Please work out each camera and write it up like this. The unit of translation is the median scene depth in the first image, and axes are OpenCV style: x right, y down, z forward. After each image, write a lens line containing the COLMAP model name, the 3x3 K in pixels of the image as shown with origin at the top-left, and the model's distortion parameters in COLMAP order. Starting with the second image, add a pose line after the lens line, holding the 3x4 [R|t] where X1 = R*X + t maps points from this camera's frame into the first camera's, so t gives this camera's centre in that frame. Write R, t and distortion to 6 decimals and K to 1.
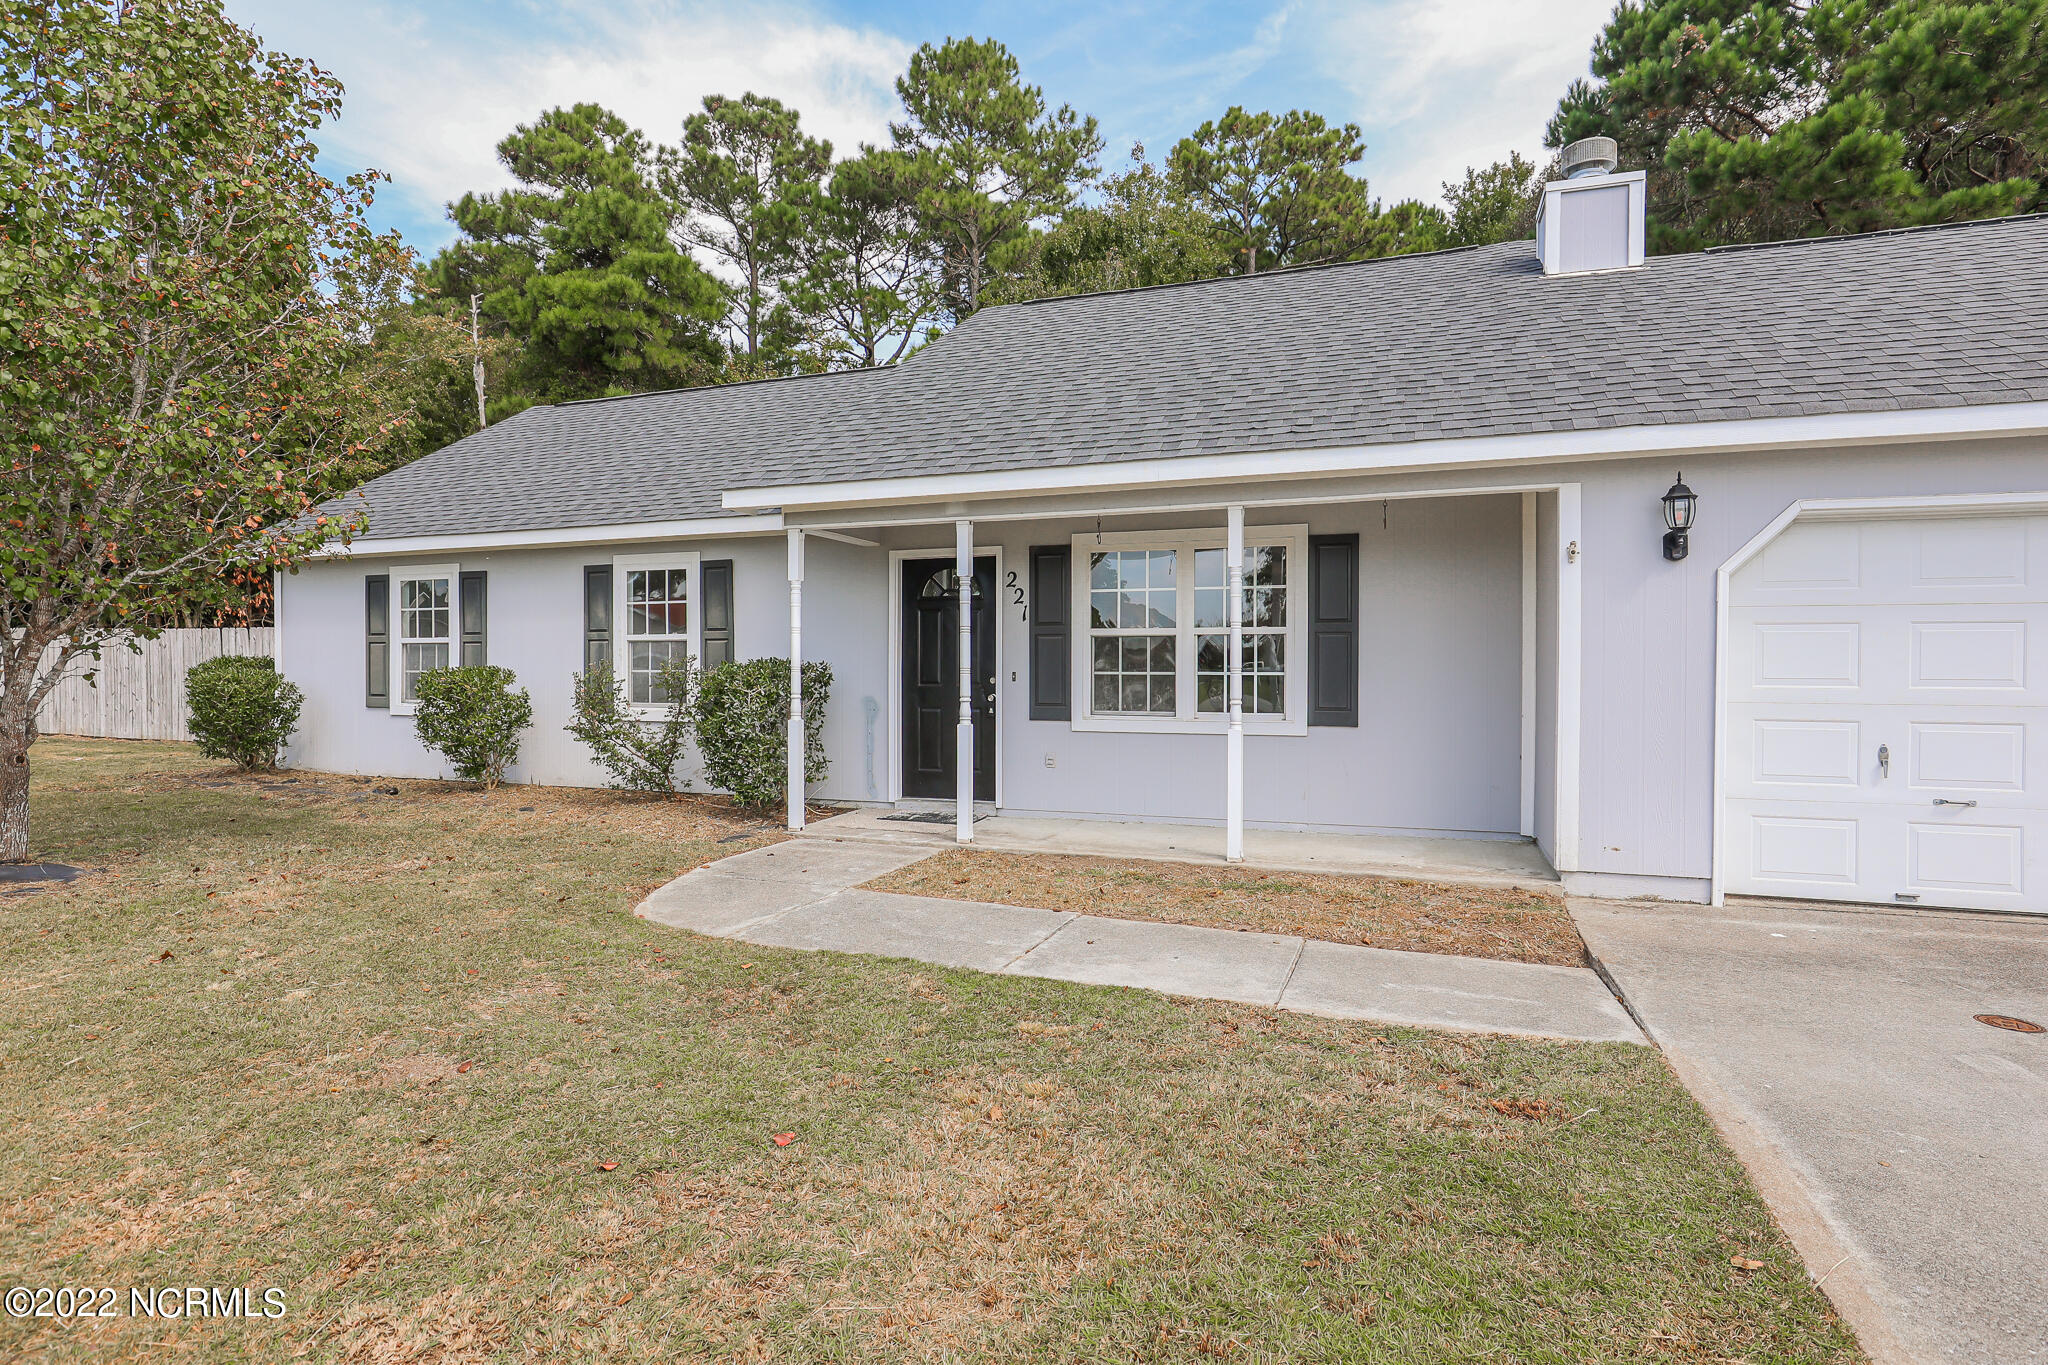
lens RADIAL K [[1109.8, 0, 969.7], [0, 1109.8, 670.2], [0, 0, 1]] dist [-0.027797, 0.008834]
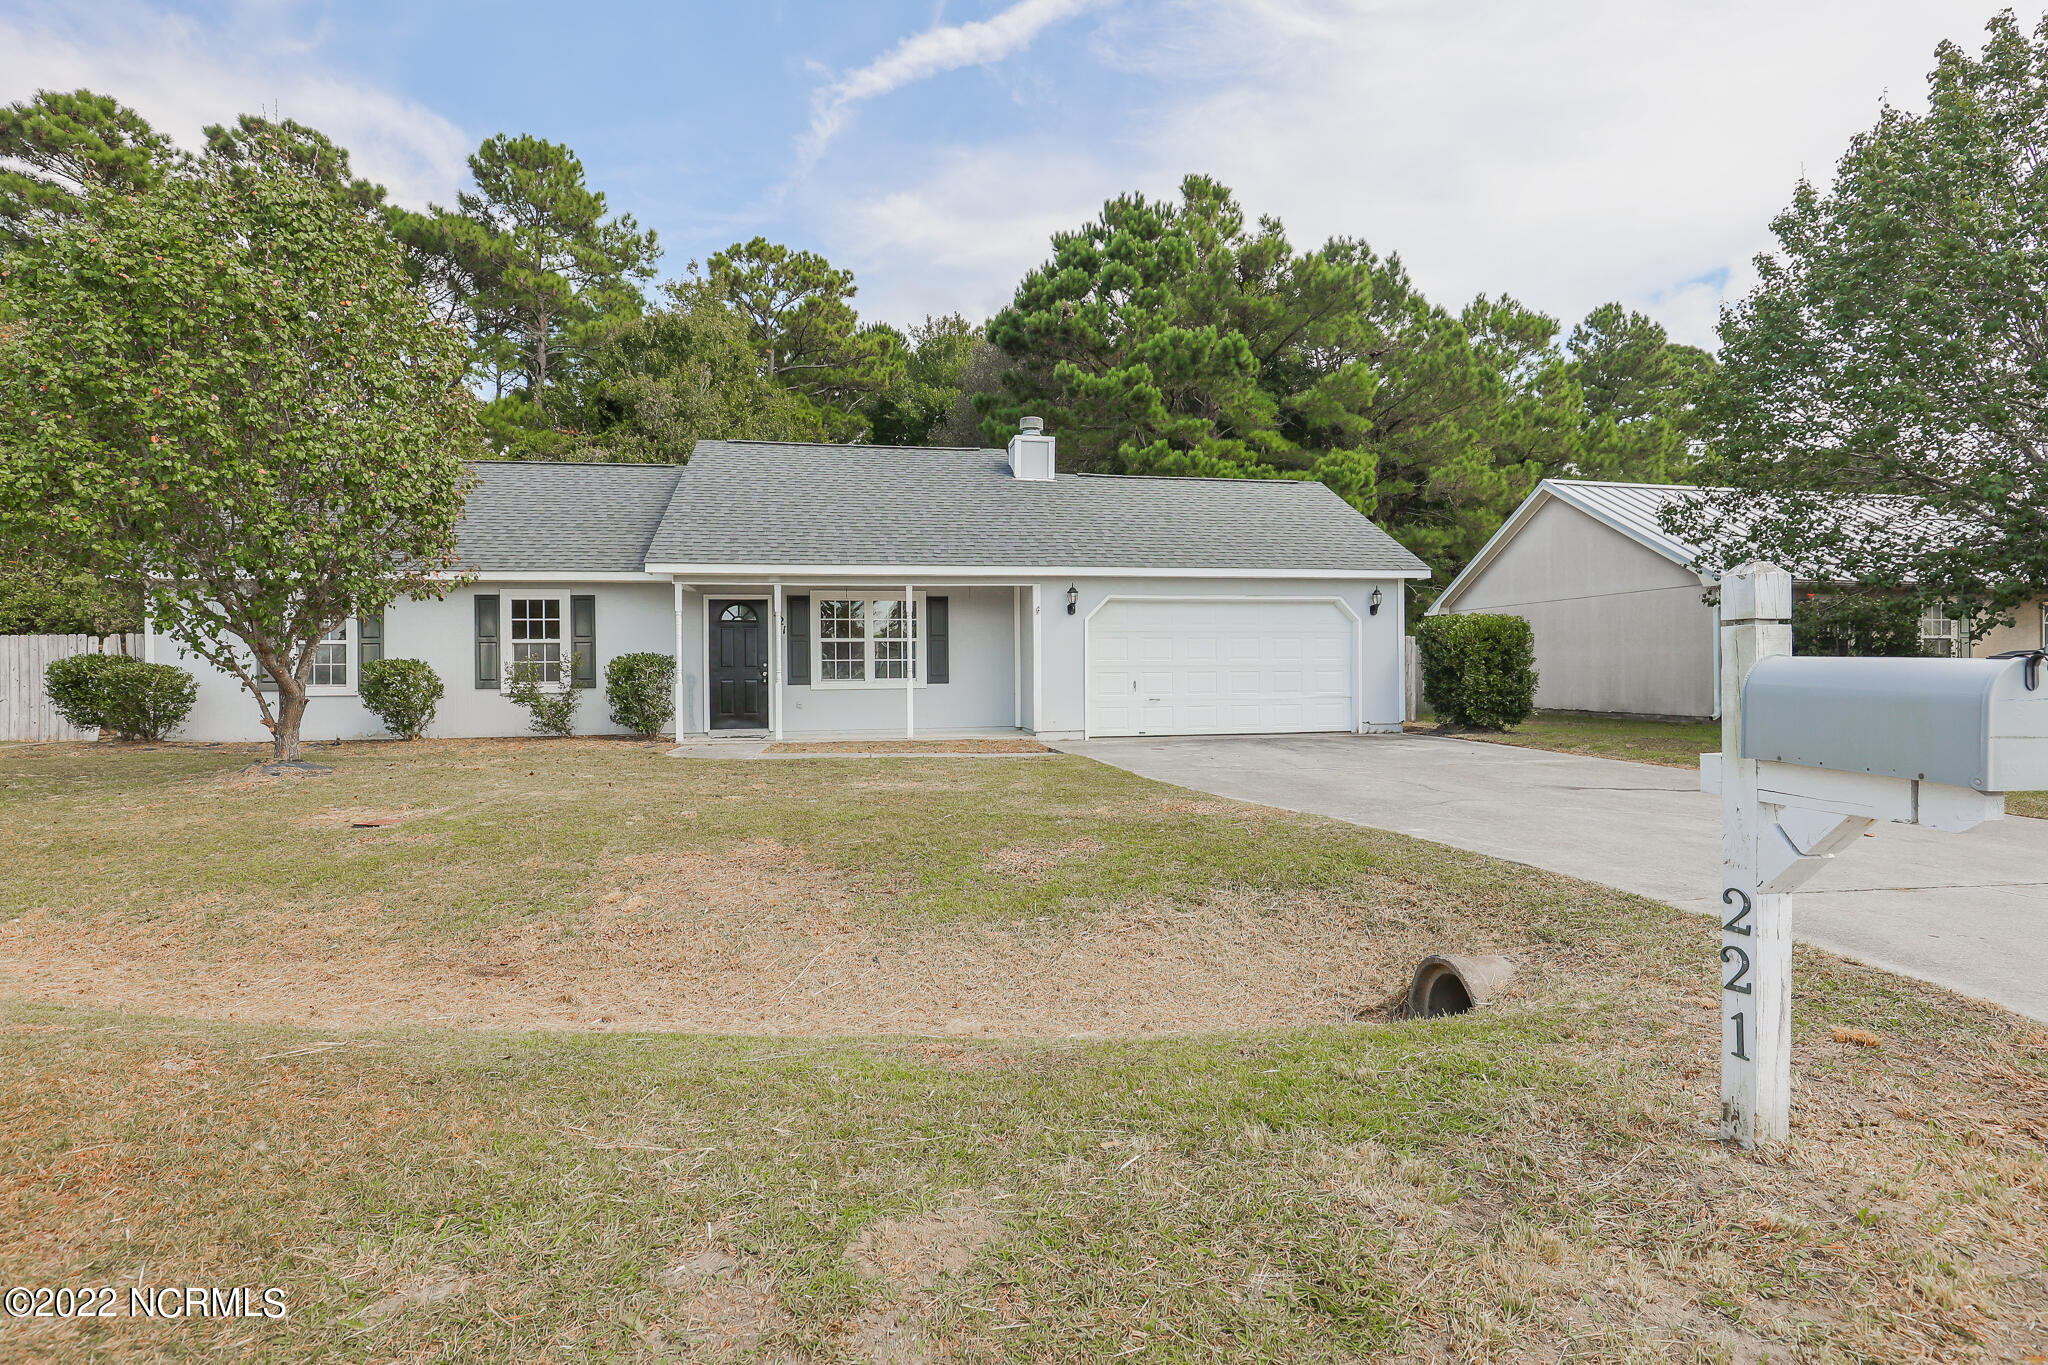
lens RADIAL K [[961.0, 0, 947.8], [0, 961.0, 647.9], [0, 0, 1]] dist [-0.001010, -0.000028]
pose [[0.894630, 0.006447, 0.446762, -0.078864], [0.007996, 0.999505, -0.030434, 0.005933], [-0.446737, 0.030800, 0.894135, -0.112301]]
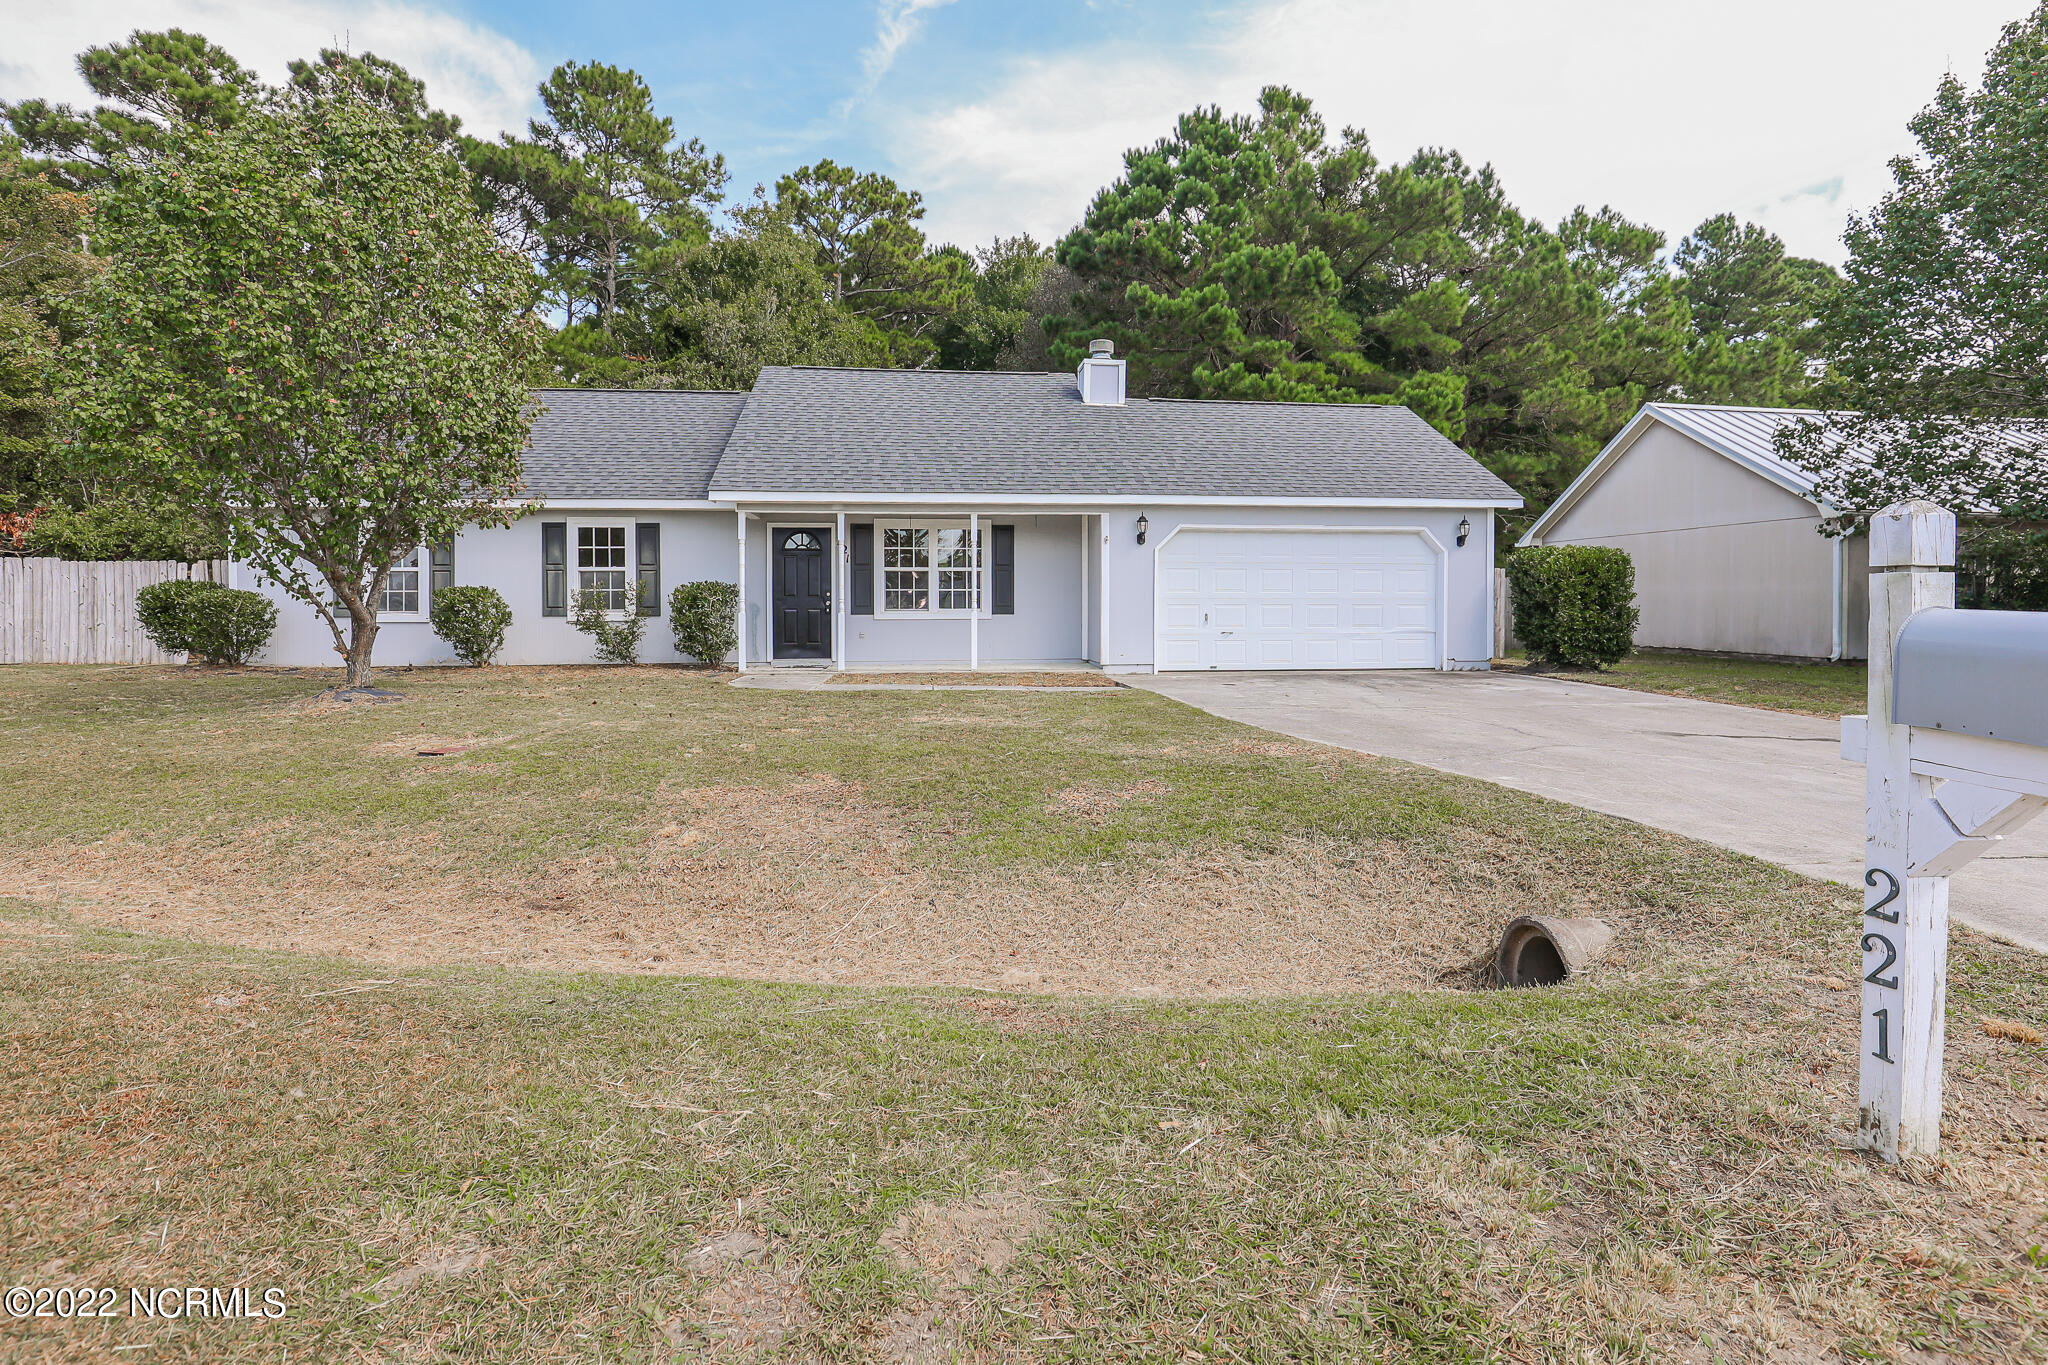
lens RADIAL K [[974.2, 0, 962.0], [0, 974.2, 592.6], [0, 0, 1]] dist [-0.008263, 0.001901]
pose [[0.917833, 0.003952, 0.396947, -0.077225], [0.001486, 0.999909, -0.013391, 0.005273], [-0.396963, 0.012880, 0.917744, -0.110595]]
